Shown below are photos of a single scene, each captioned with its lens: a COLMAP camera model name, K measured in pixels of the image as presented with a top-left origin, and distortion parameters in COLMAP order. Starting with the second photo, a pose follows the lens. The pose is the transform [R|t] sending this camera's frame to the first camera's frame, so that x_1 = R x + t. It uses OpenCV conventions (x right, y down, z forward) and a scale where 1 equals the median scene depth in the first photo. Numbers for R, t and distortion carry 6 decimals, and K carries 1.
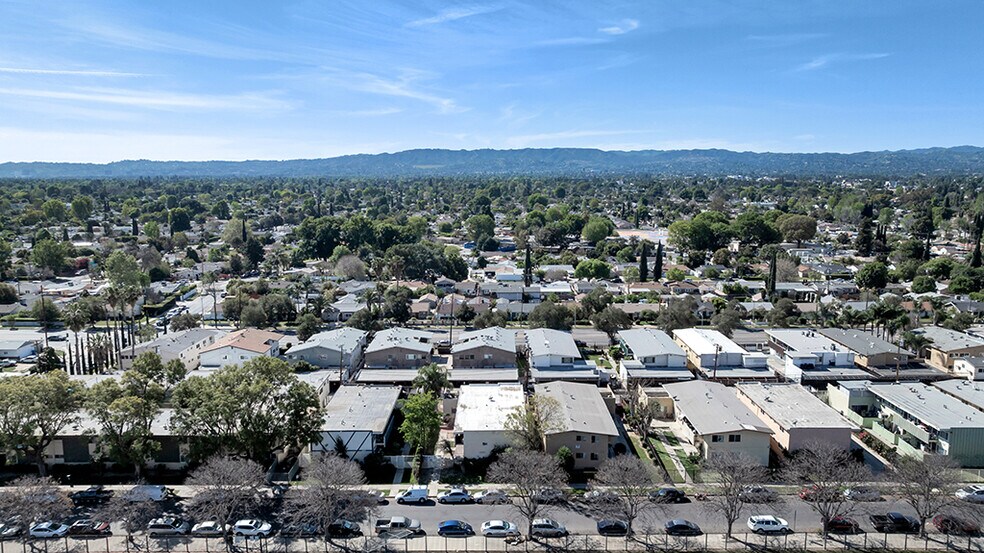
lens RADIAL K [[690.0, 0, 495.1], [0, 690.0, 276.6], [0, 0, 1]] dist [-0.028919, 0.027039]
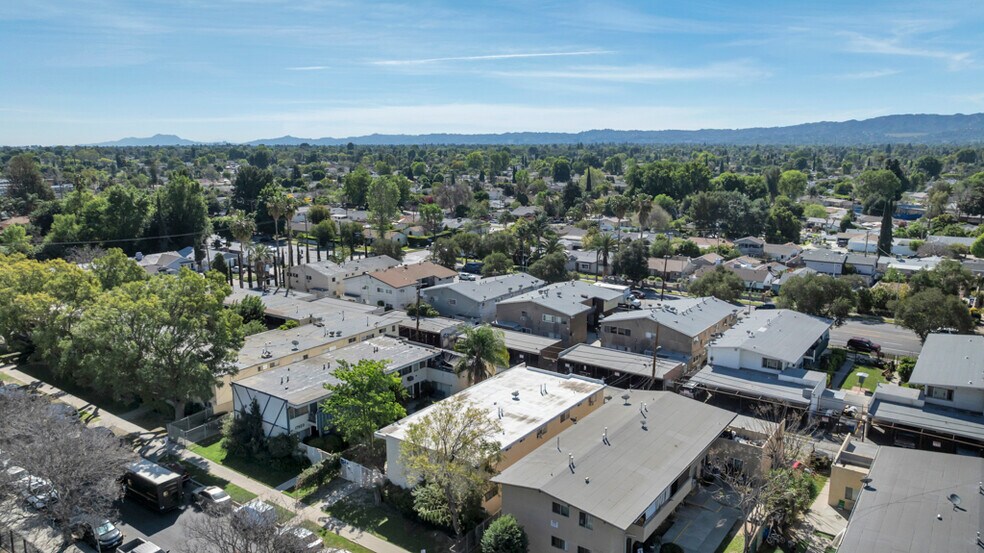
lens RADIAL K [[690.0, 0, 496.8], [0, 690.0, 276.1], [0, 0, 1]] dist [-0.028919, 0.027039]
pose [[0.808621, 0.112872, -0.577401, 0.175134], [-0.088344, 0.993591, 0.070508, 0.020688], [0.581659, -0.006004, 0.813411, 0.291087]]
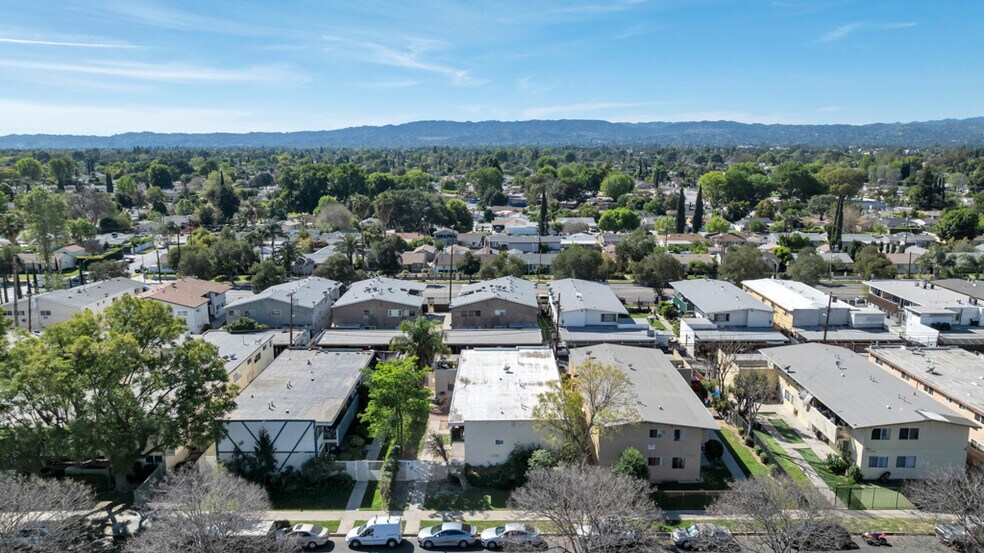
lens RADIAL K [[690.0, 0, 496.6], [0, 690.0, 278.4], [0, 0, 1]] dist [-0.028919, 0.027039]
pose [[0.999981, 0.001334, -0.006093, -0.006779], [-0.001084, 0.999165, 0.040848, 0.036486], [0.006142, -0.040840, 0.999147, 0.198212]]
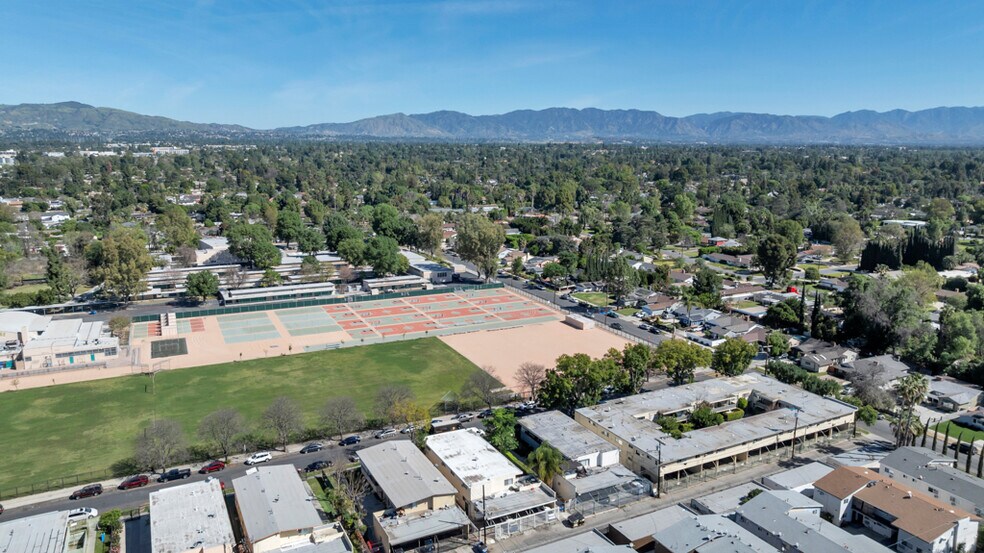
lens RADIAL K [[690.0, 0, 495.0], [0, 690.0, 276.3], [0, 0, 1]] dist [-0.028919, 0.027039]
pose [[-0.891094, 0.089605, -0.444885, 0.249025], [-0.066482, 0.943963, 0.323287, -0.265570], [0.448923, 0.317656, -0.835202, 1.052193]]
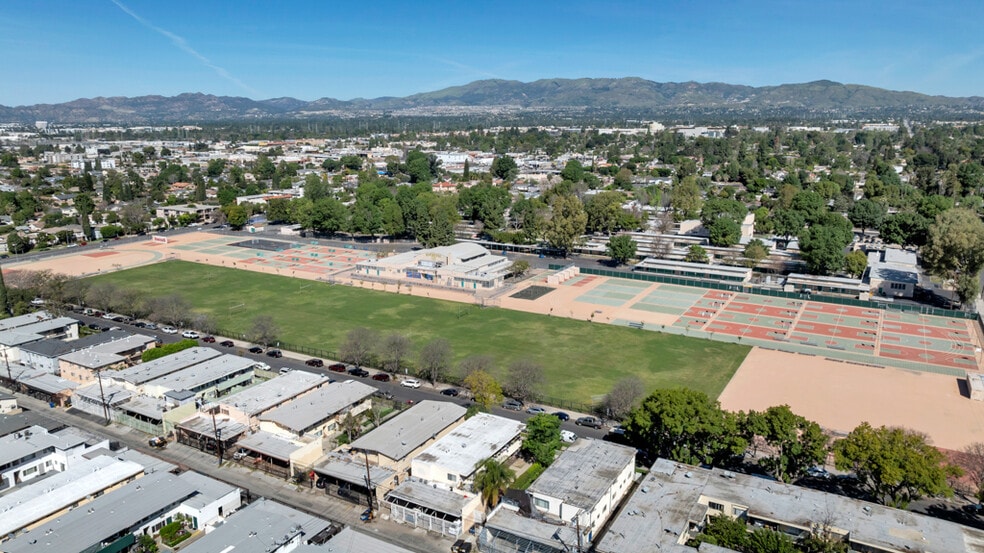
lens RADIAL K [[690.0, 0, 495.8], [0, 690.0, 273.5], [0, 0, 1]] dist [-0.028919, 0.027039]
pose [[-0.871141, -0.098791, 0.480992, -0.299597], [0.082500, 0.936181, 0.341701, -0.241180], [-0.484052, 0.337352, -0.807395, 0.985370]]
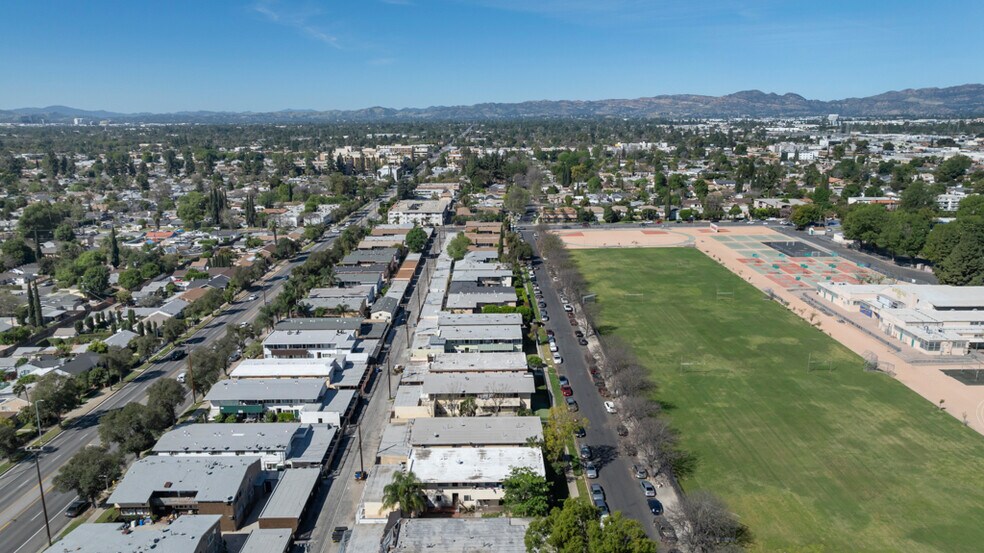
lens RADIAL K [[690.0, 0, 495.0], [0, 690.0, 276.8], [0, 0, 1]] dist [-0.028919, 0.027039]
pose [[-0.008936, -0.219813, 0.975501, -0.517101], [0.161516, 0.962413, 0.218343, -0.162104], [-0.986830, 0.159510, 0.026903, 0.498877]]
